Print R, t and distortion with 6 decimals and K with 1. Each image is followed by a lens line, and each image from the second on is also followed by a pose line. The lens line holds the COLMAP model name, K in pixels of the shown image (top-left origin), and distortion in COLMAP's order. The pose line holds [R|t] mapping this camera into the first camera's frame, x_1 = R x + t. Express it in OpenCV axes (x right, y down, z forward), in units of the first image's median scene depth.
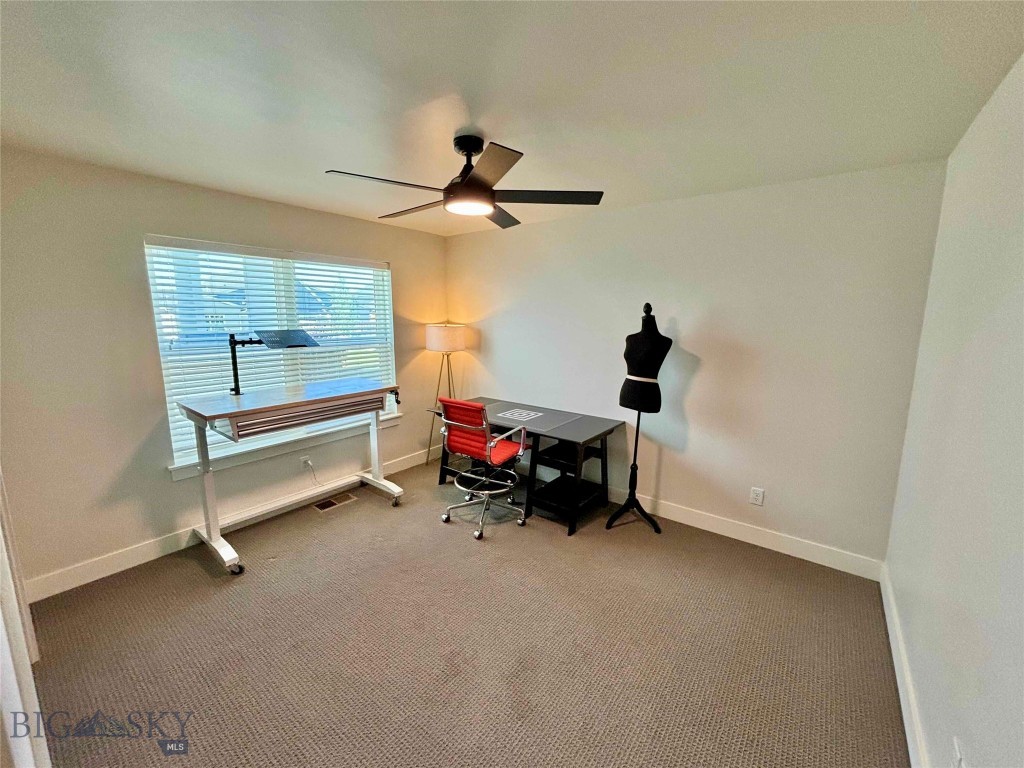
lens RADIAL K [[409.7, 0, 516.6], [0, 409.7, 382.8], [0, 0, 1]] dist [-0.001458, -0.000248]
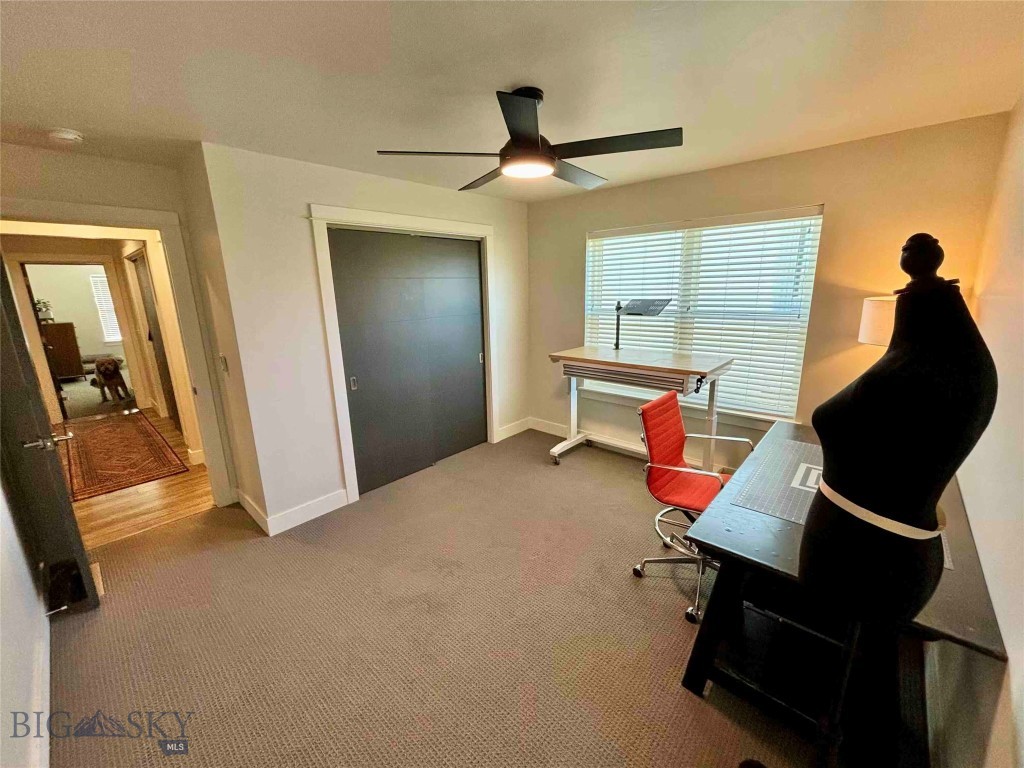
lens RADIAL K [[409.7, 0, 516.6], [0, 409.7, 382.8], [0, 0, 1]] dist [-0.001458, -0.000248]
pose [[-0.078984, 0.225708, -0.970988, 0.607877], [-0.144508, 0.961150, 0.235176, -0.125354], [0.986346, 0.158890, -0.043298, 0.760694]]
